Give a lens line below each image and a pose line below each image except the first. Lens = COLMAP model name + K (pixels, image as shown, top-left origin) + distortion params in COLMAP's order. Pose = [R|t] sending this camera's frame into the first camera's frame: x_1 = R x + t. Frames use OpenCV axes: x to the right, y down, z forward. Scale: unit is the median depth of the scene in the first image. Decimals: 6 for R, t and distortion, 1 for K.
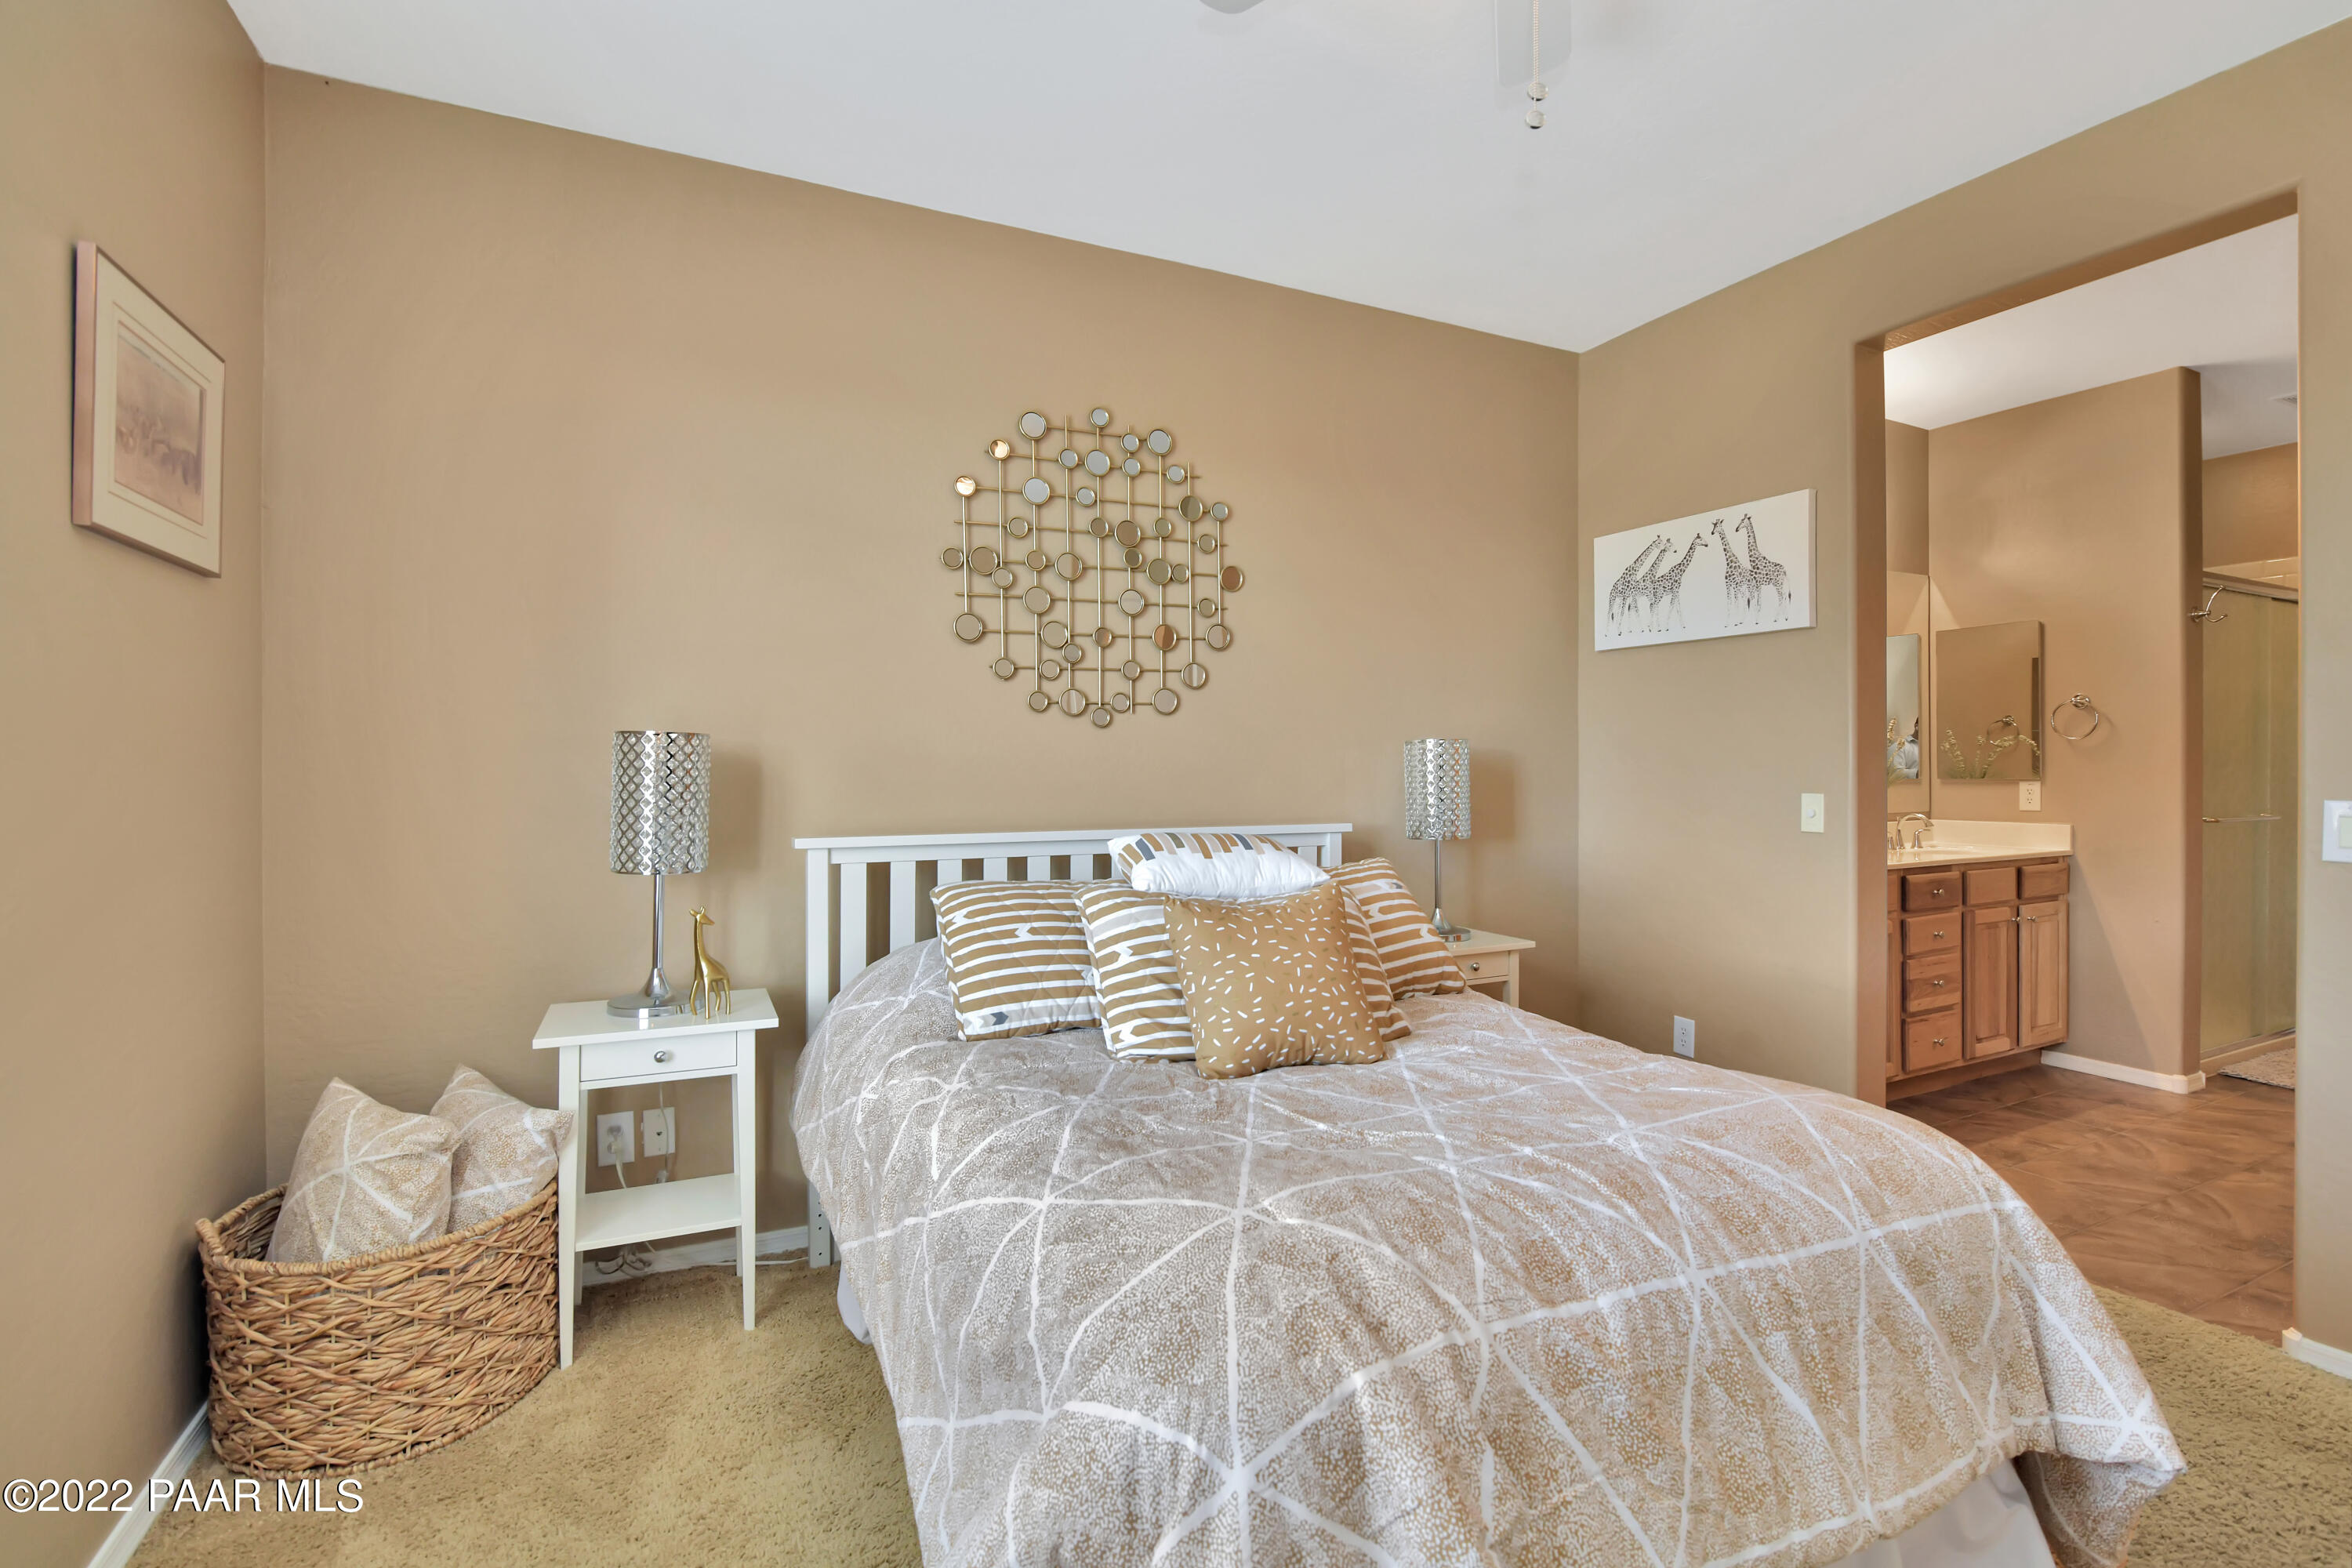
lens RADIAL K [[1080.1, 0, 1179.2], [0, 1080.1, 773.9], [0, 0, 1]] dist [0.002231, 0.000111]
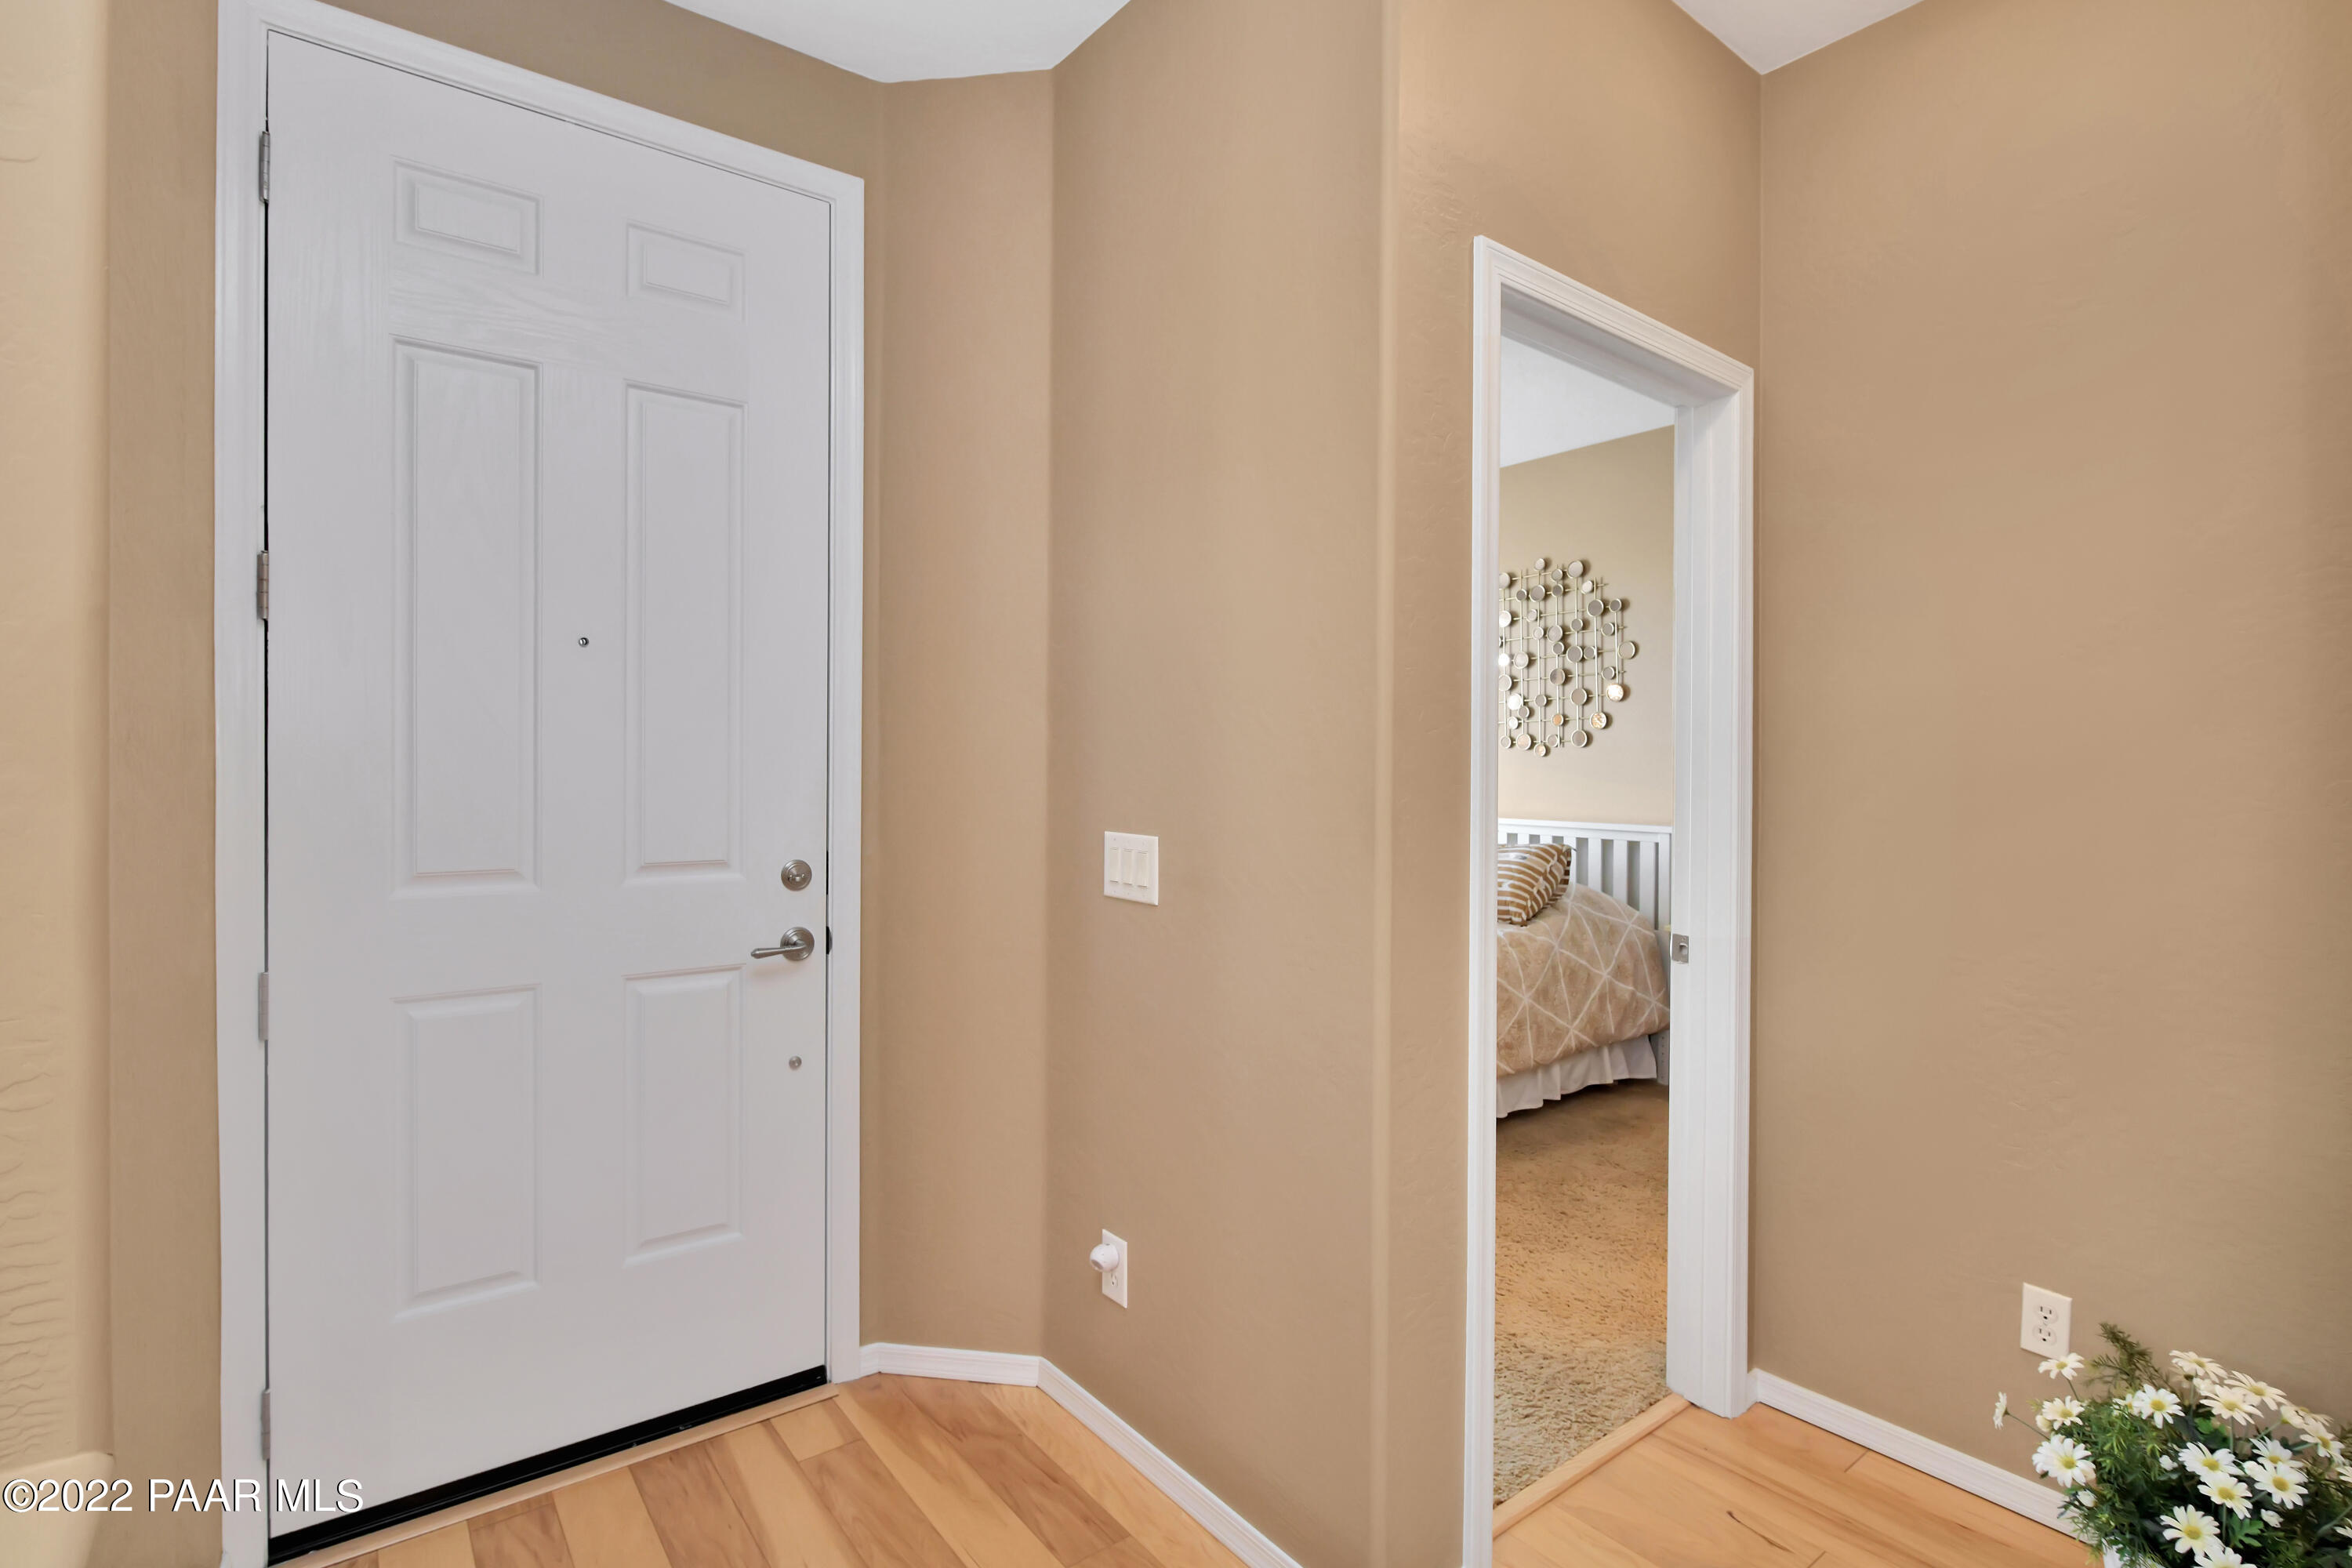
lens RADIAL K [[1080.1, 0, 1176.4], [0, 1080.1, 767.1], [0, 0, 1]] dist [0.002231, 0.000111]
pose [[0.208142, 0.013009, -0.978012, 1.353356], [-0.007949, 0.999901, 0.011608, -0.040413], [0.978066, 0.005358, 0.208224, 0.131390]]
